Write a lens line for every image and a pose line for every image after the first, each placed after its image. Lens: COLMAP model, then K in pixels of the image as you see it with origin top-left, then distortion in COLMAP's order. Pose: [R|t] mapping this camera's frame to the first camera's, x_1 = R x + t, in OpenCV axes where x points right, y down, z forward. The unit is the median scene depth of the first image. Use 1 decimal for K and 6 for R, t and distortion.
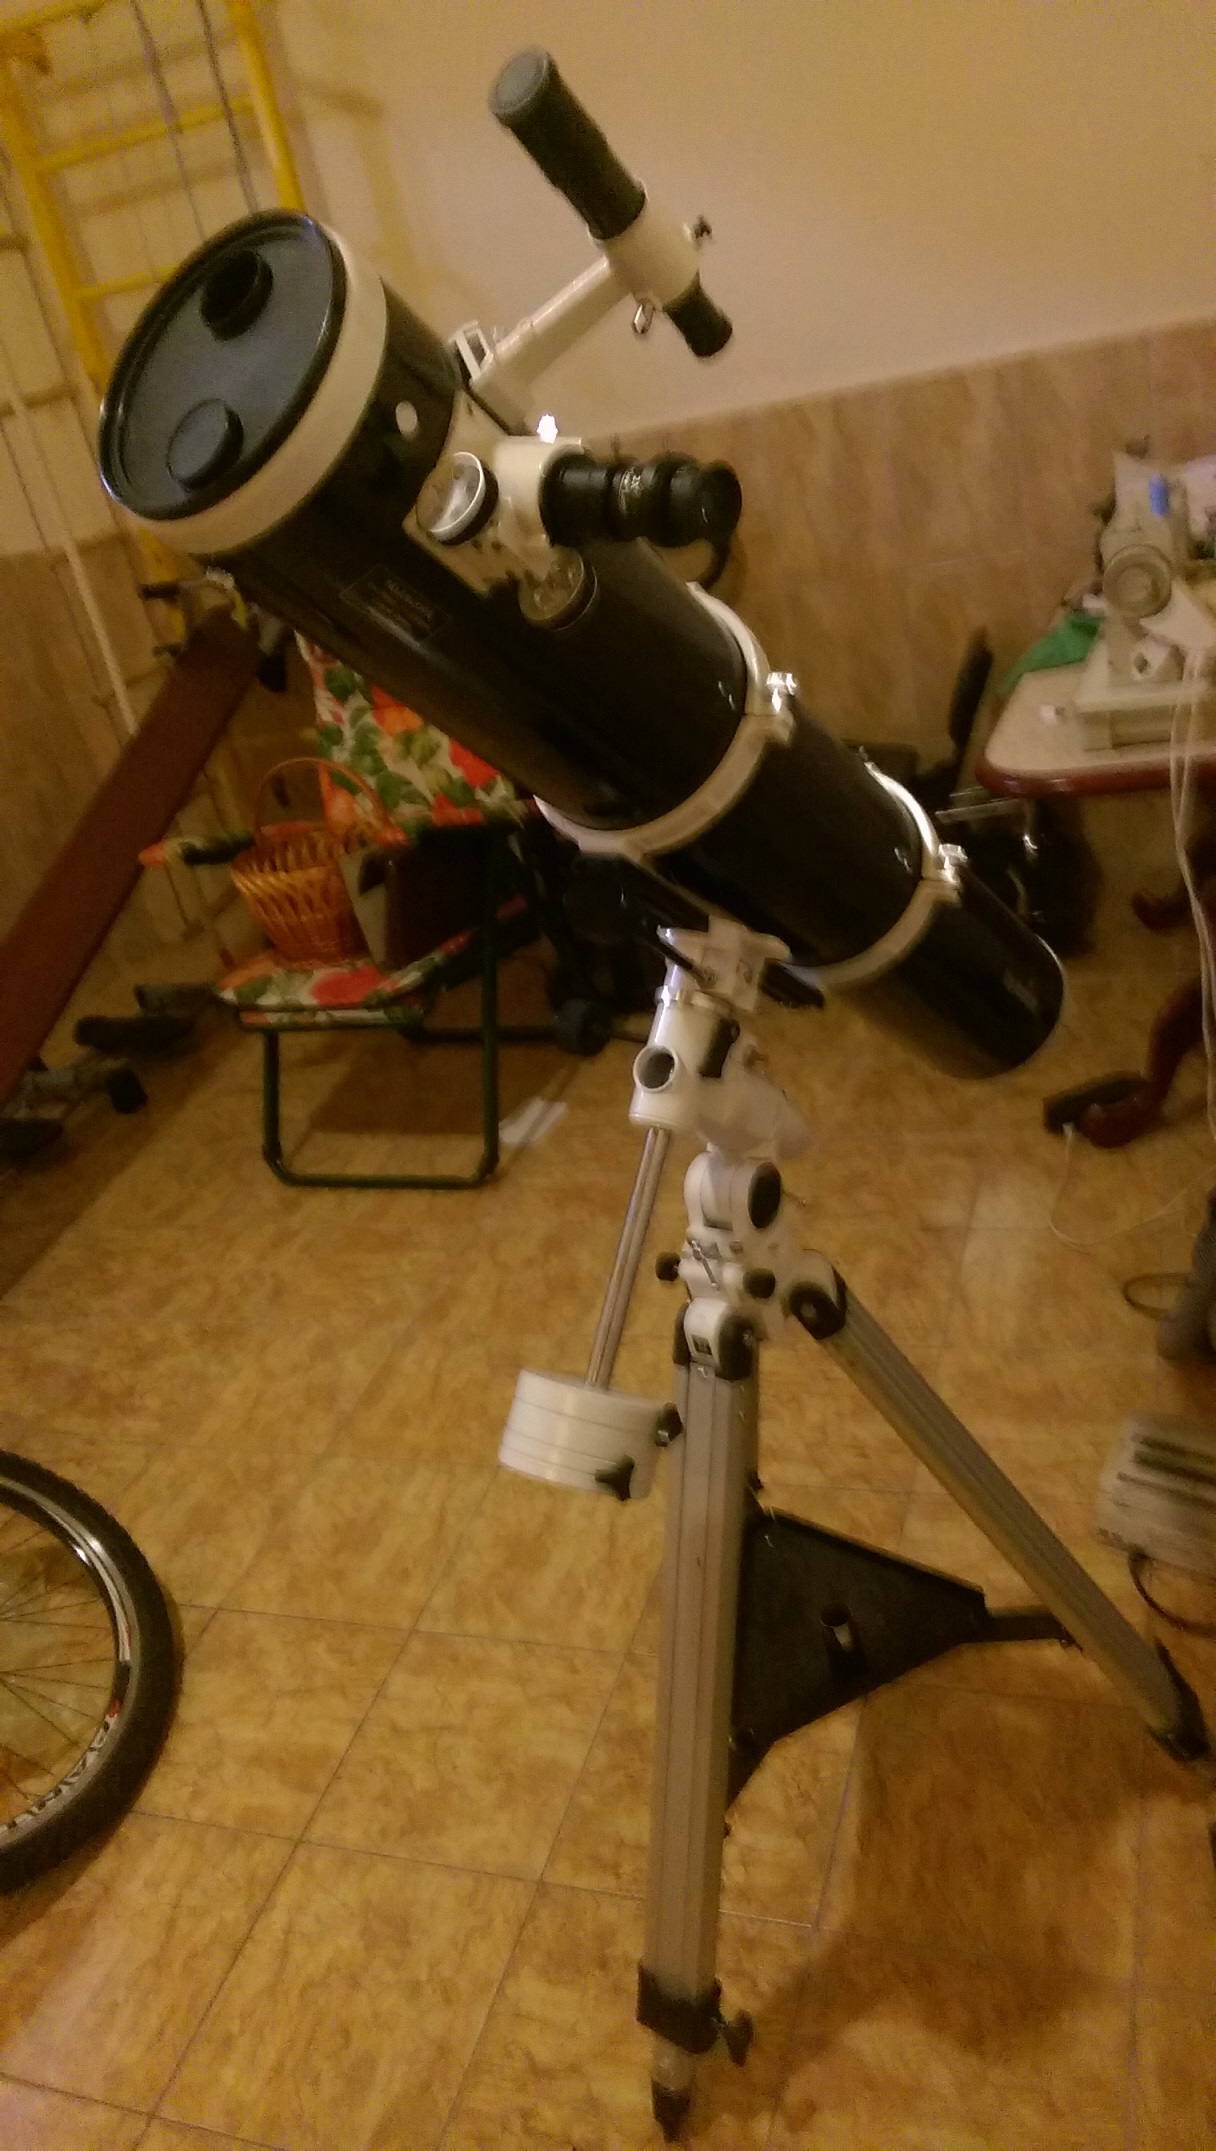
lens RADIAL K [[1569.3, 0, 630.0], [0, 1569.3, 1068.6], [0, 0, 1]] dist [0.111219, -0.098836]
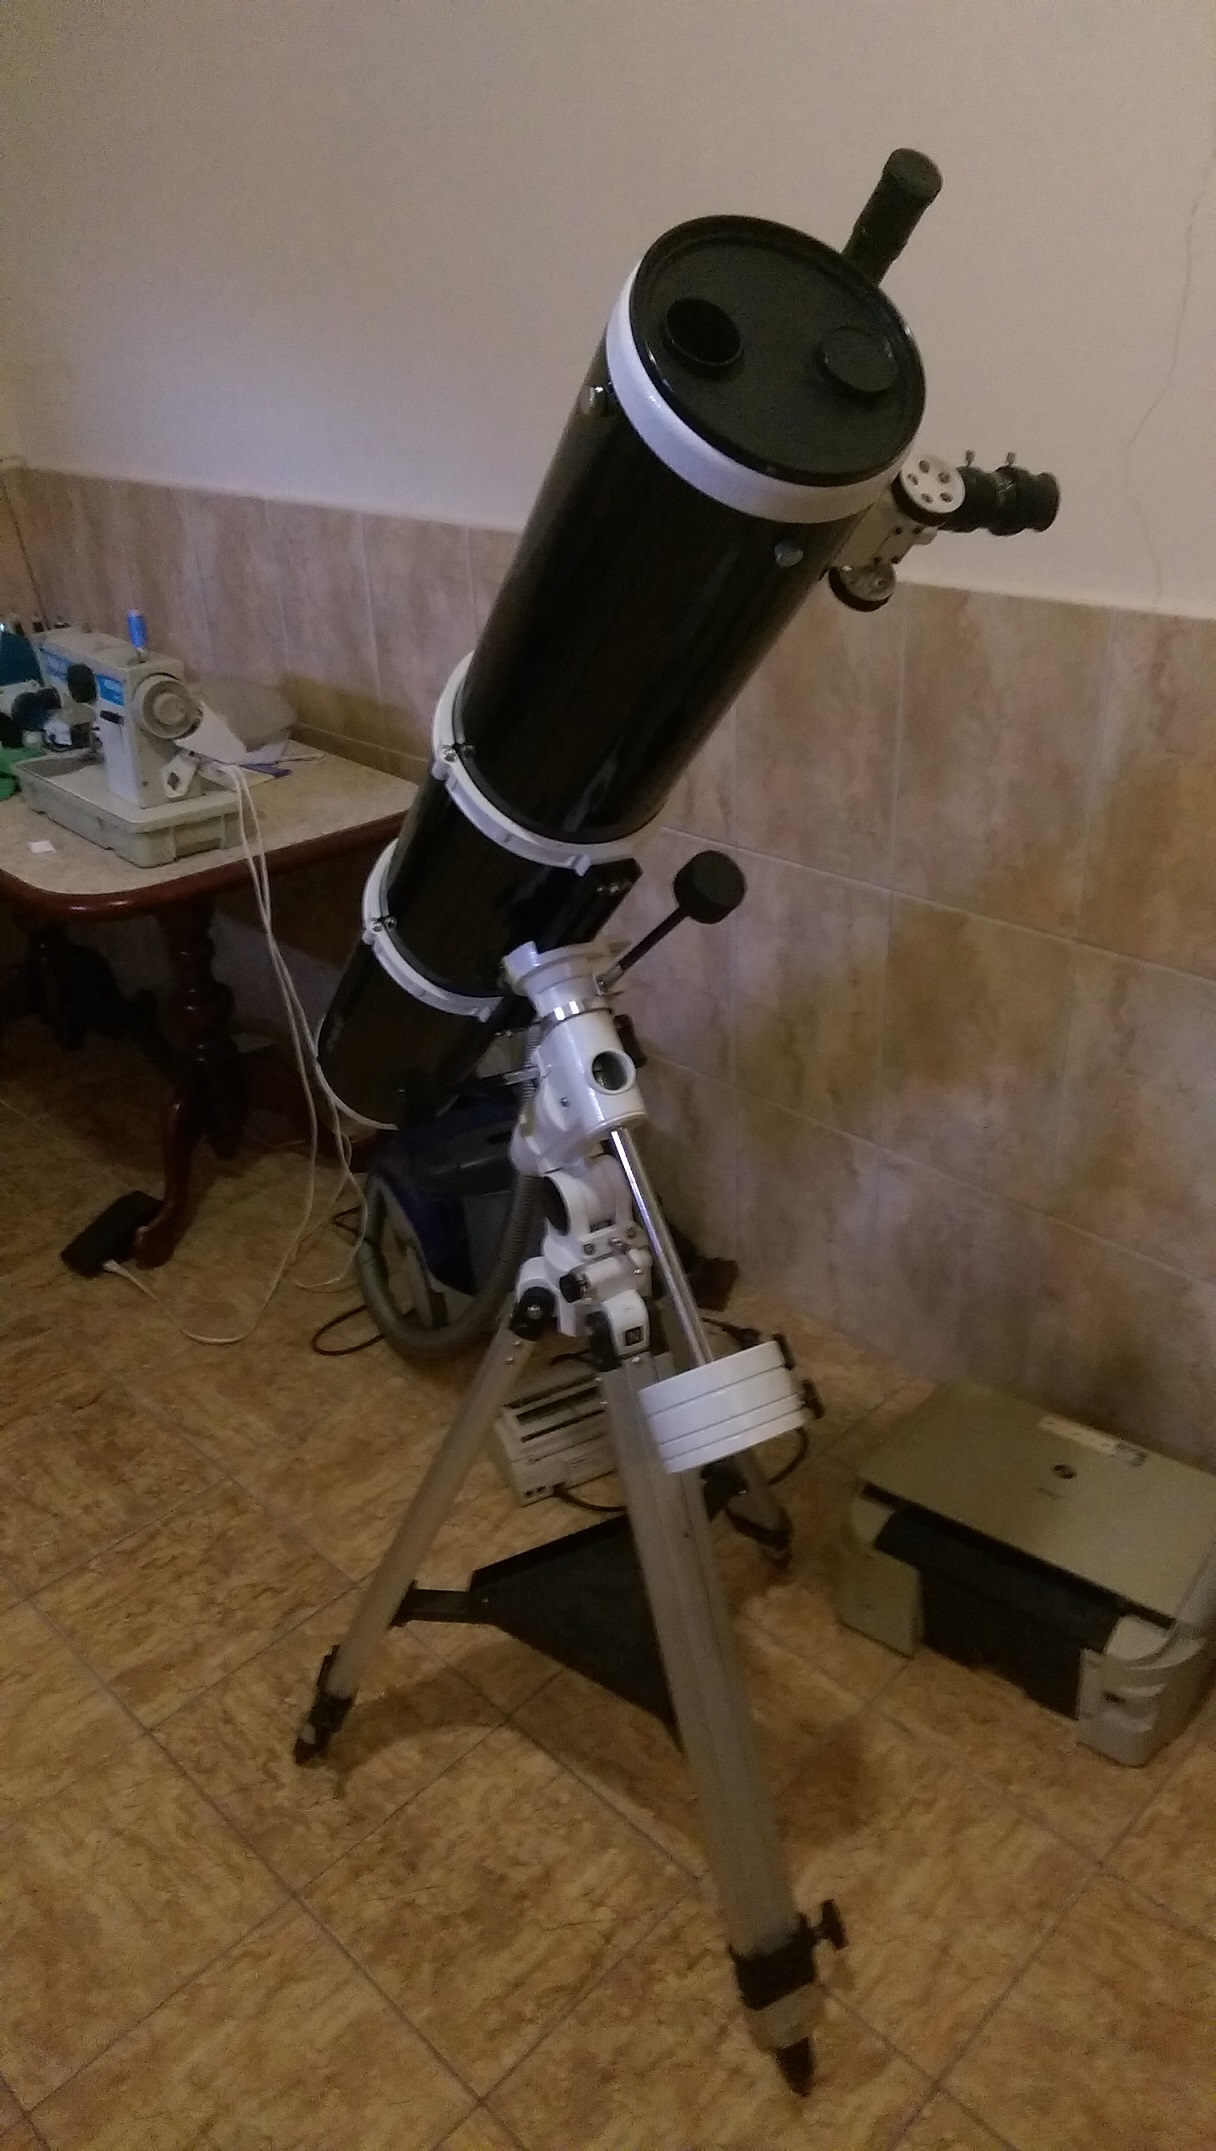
lens RADIAL K [[1569.3, 0, 630.0], [0, 1569.3, 1068.6], [0, 0, 1]] dist [0.111219, -0.098836]
pose [[0.437163, -0.232065, 0.868927, -0.608714], [0.351167, 0.933491, 0.072633, -0.049457], [-0.827992, 0.273386, 0.489582, 0.322684]]
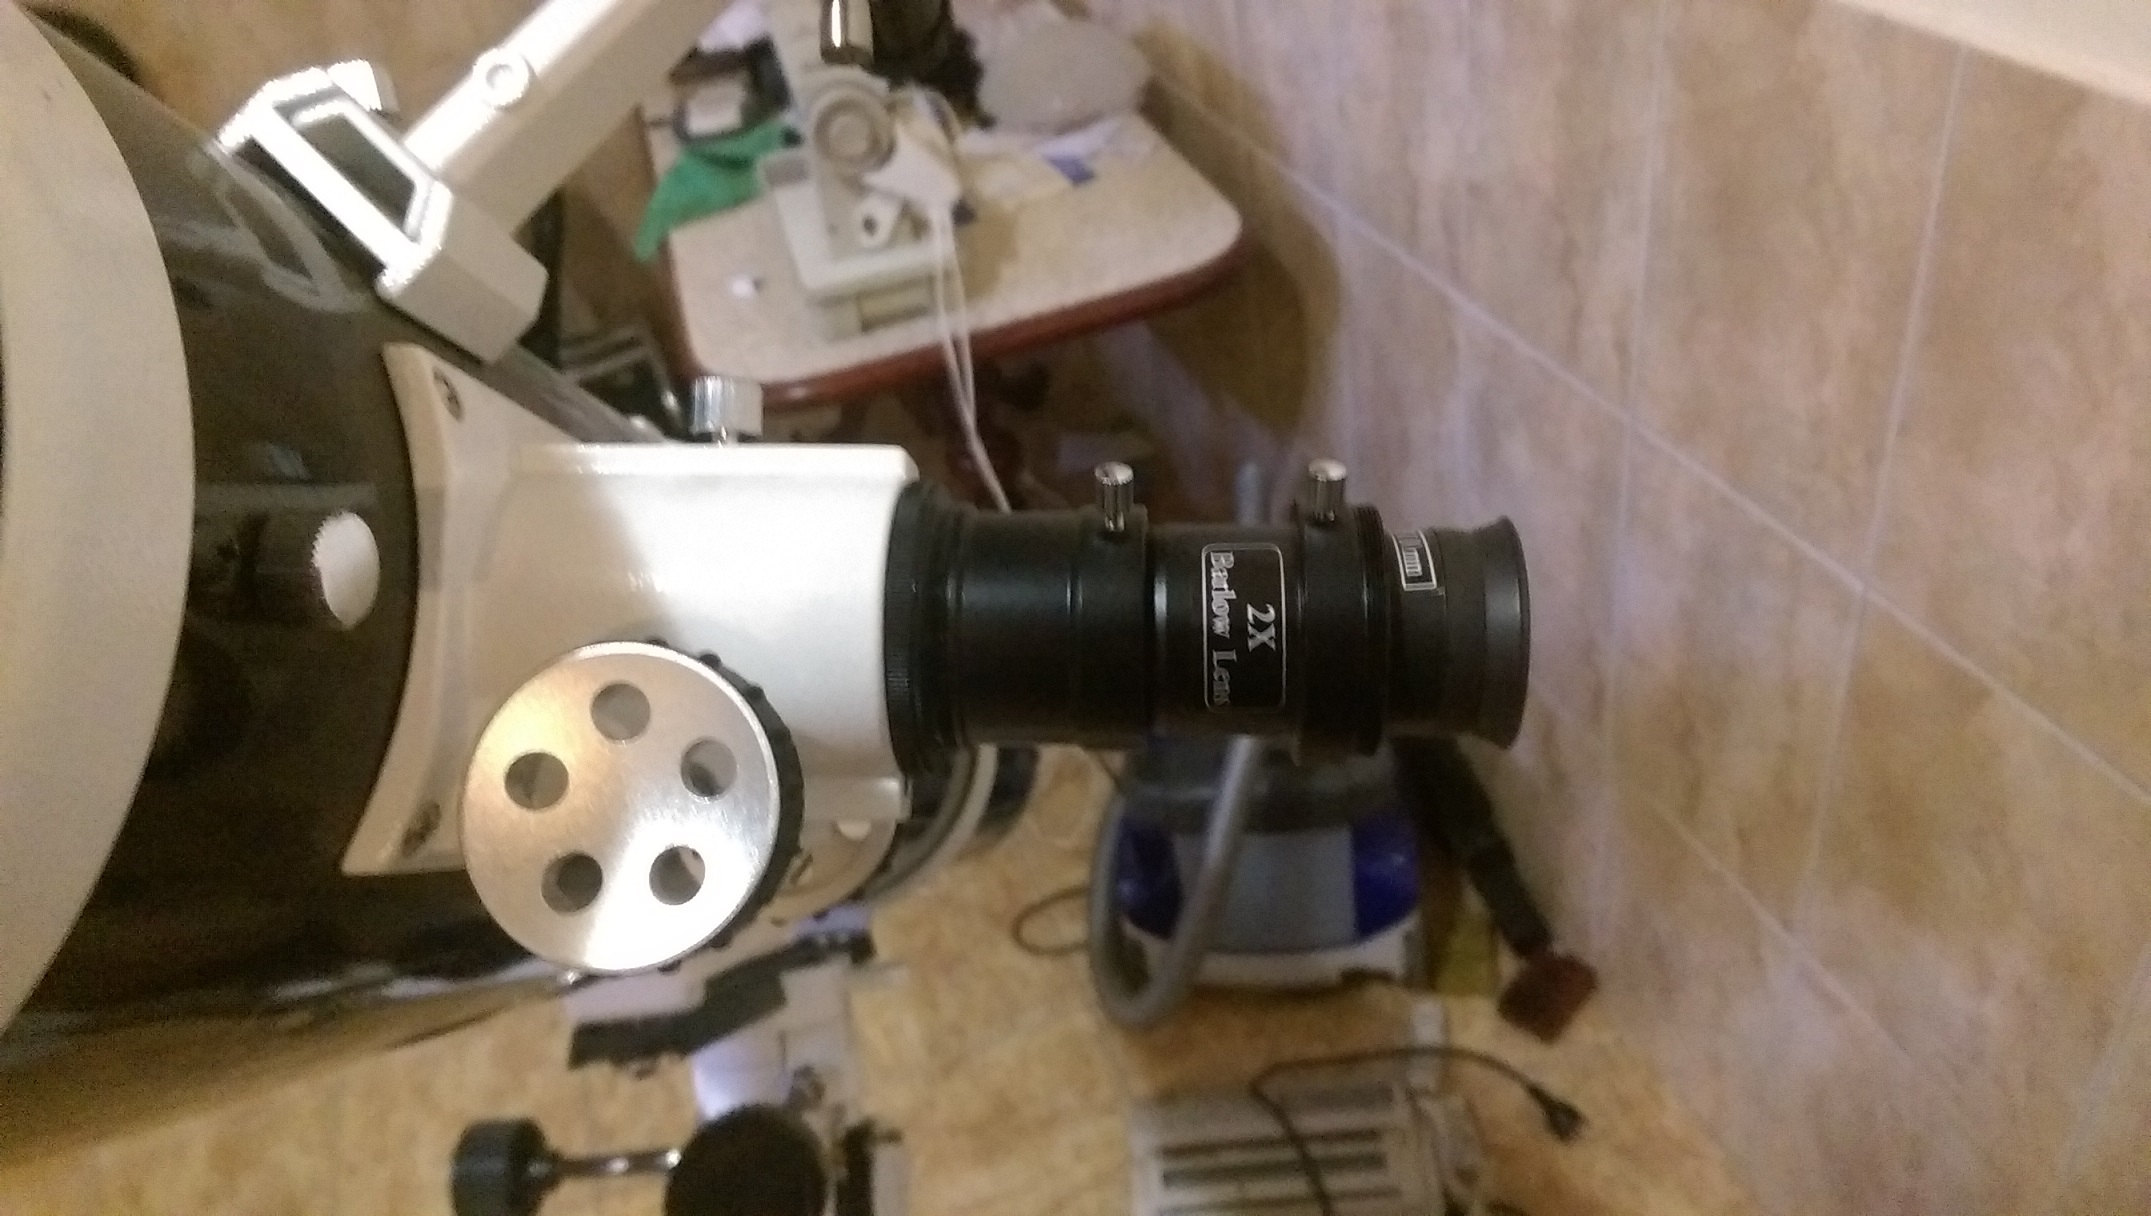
lens RADIAL K [[1573.2, 0, 1065.2], [0, 1573.2, 581.6], [0, 0, 1]] dist [0.089908, -0.123292]
pose [[0.804792, -0.280791, 0.522940, -0.077862], [0.254704, 0.959160, 0.123036, -0.180999], [-0.536131, 0.034177, 0.843443, 0.329836]]
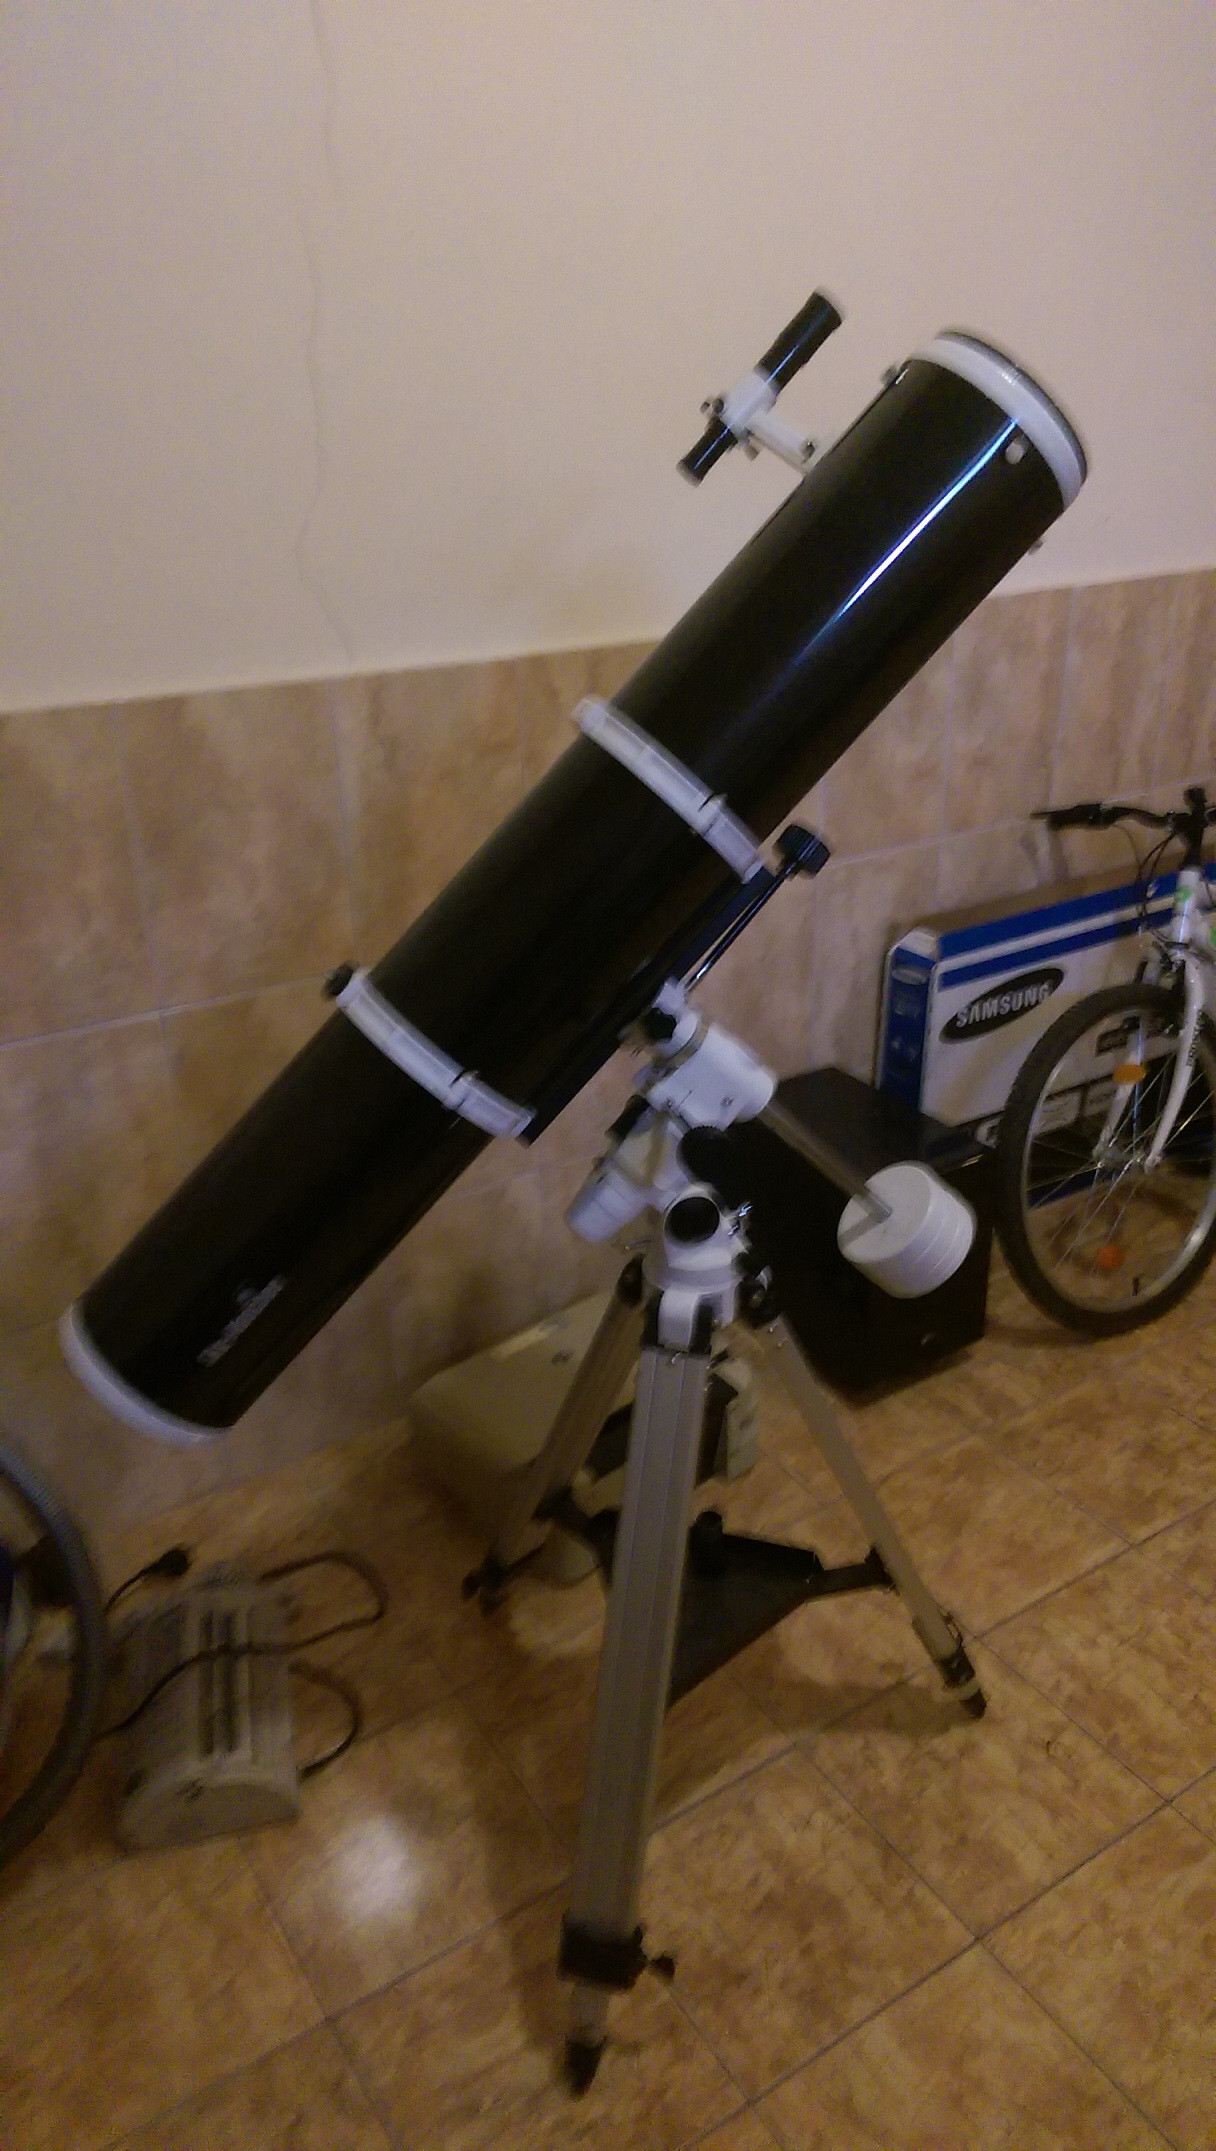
lens RADIAL K [[1569.3, 0, 630.0], [0, 1569.3, 1068.6], [0, 0, 1]] dist [0.111219, -0.098836]
pose [[-0.765554, -0.055279, 0.640992, -0.464538], [0.435794, 0.688377, 0.579846, -0.498785], [-0.473298, 0.723244, -0.502899, 1.129409]]
